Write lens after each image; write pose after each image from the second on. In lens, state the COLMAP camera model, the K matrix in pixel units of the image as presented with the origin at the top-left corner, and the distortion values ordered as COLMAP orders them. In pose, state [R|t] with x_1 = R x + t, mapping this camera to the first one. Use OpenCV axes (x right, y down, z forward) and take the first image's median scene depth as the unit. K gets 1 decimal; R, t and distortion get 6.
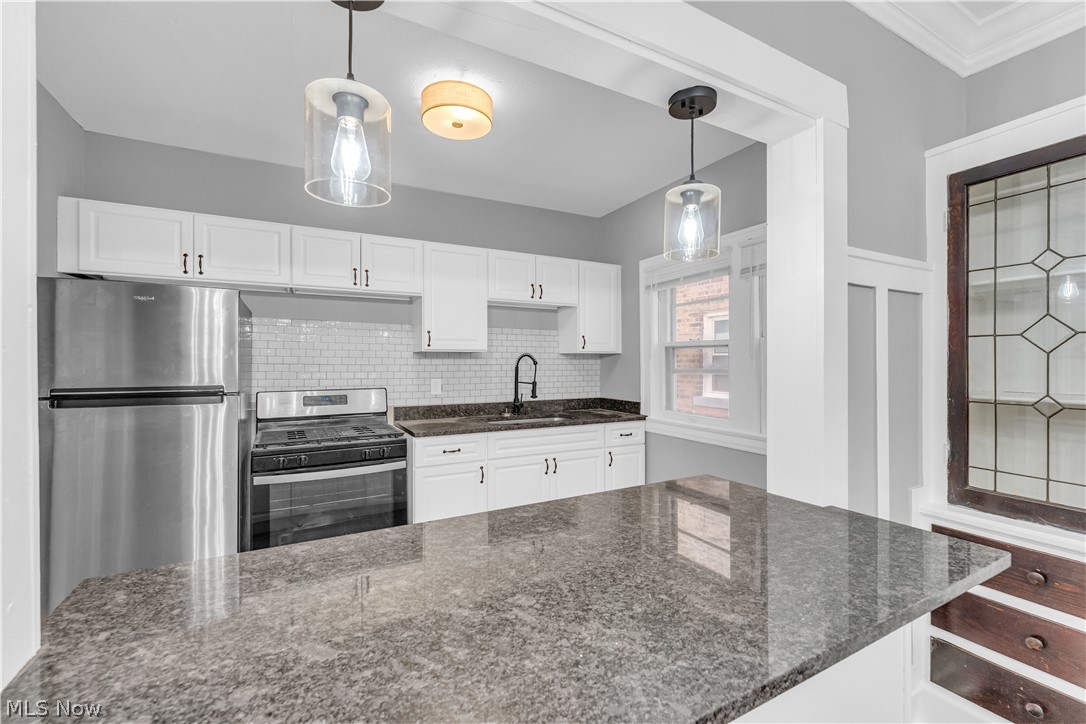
lens RADIAL K [[452.5, 0, 557.0], [0, 452.5, 361.5], [0, 0, 1]] dist [-0.000681, -0.000069]
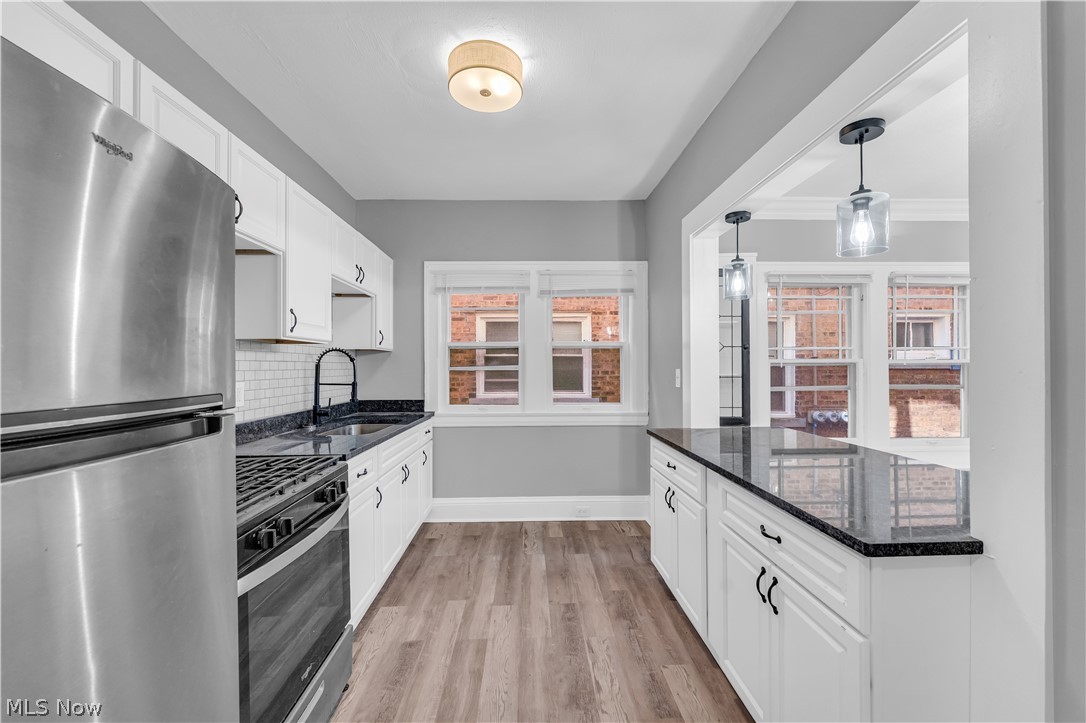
lens RADIAL K [[435.4, 0, 552.2], [0, 435.4, 360.1], [0, 0, 1]] dist [-0.000679, -0.000085]
pose [[0.459038, 0.011133, 0.888347, -0.595381], [0.001874, 0.999907, -0.013499, 0.015784], [-0.888414, 0.007861, 0.458975, 0.312314]]
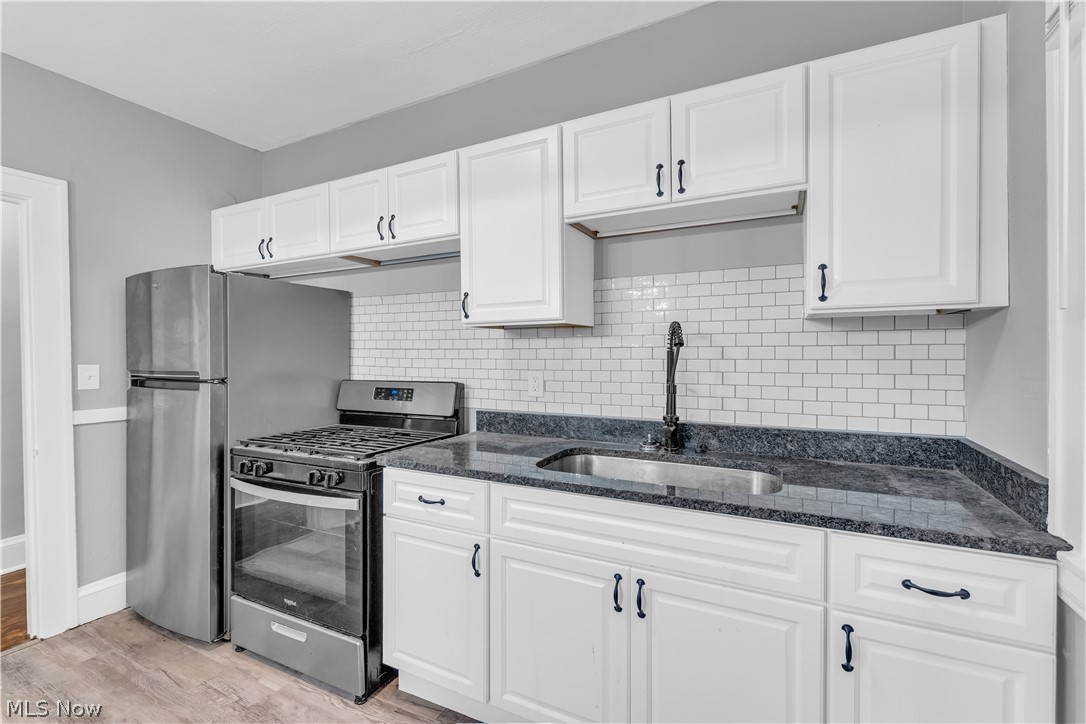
lens RADIAL K [[470.8, 0, 555.2], [0, 470.8, 357.5], [0, 0, 1]] dist [0.017204, -0.000419]
pose [[0.554963, 0.006840, -0.831847, 0.272838], [0.008986, 0.999859, 0.014216, 0.010562], [0.831827, -0.015364, 0.554823, 0.648408]]
